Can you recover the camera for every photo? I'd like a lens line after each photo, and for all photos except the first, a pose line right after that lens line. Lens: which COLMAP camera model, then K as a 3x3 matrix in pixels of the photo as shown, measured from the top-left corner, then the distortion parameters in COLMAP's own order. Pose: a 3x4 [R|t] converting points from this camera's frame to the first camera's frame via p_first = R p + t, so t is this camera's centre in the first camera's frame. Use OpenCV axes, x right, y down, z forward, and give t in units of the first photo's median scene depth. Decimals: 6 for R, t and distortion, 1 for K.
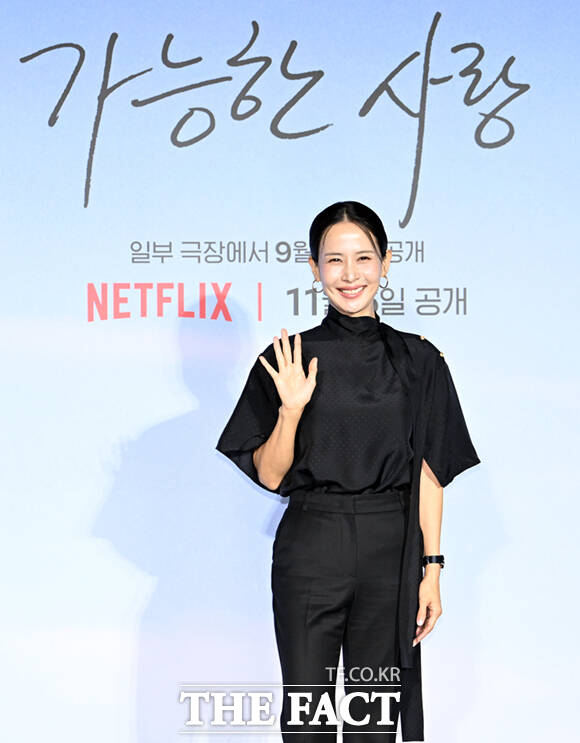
lens RADIAL K [[2734.4, 0, 294.4], [0, 2734.4, 370.1], [0, 0, 1]] dist [-0.102772, 0.000000]
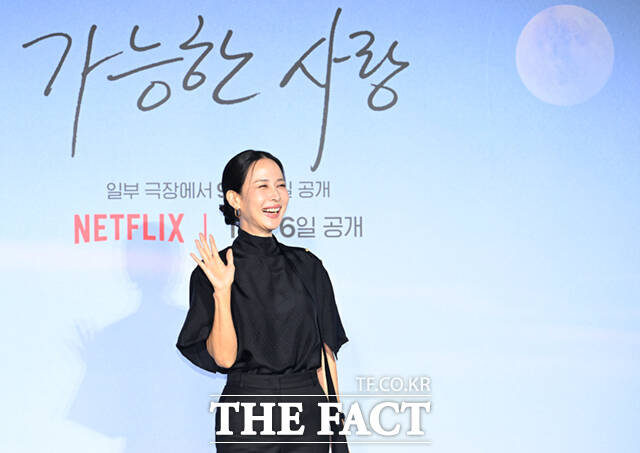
lens RADIAL K [[2609.0, 0, 320.2], [0, 2609.0, 227.6], [0, 0, 1]] dist [-0.126252, 0.000000]
pose [[0.999658, -0.005291, 0.025593, 0.010598], [0.005918, 0.999682, -0.024497, 0.005985], [-0.025455, 0.024641, 0.999372, -0.258628]]
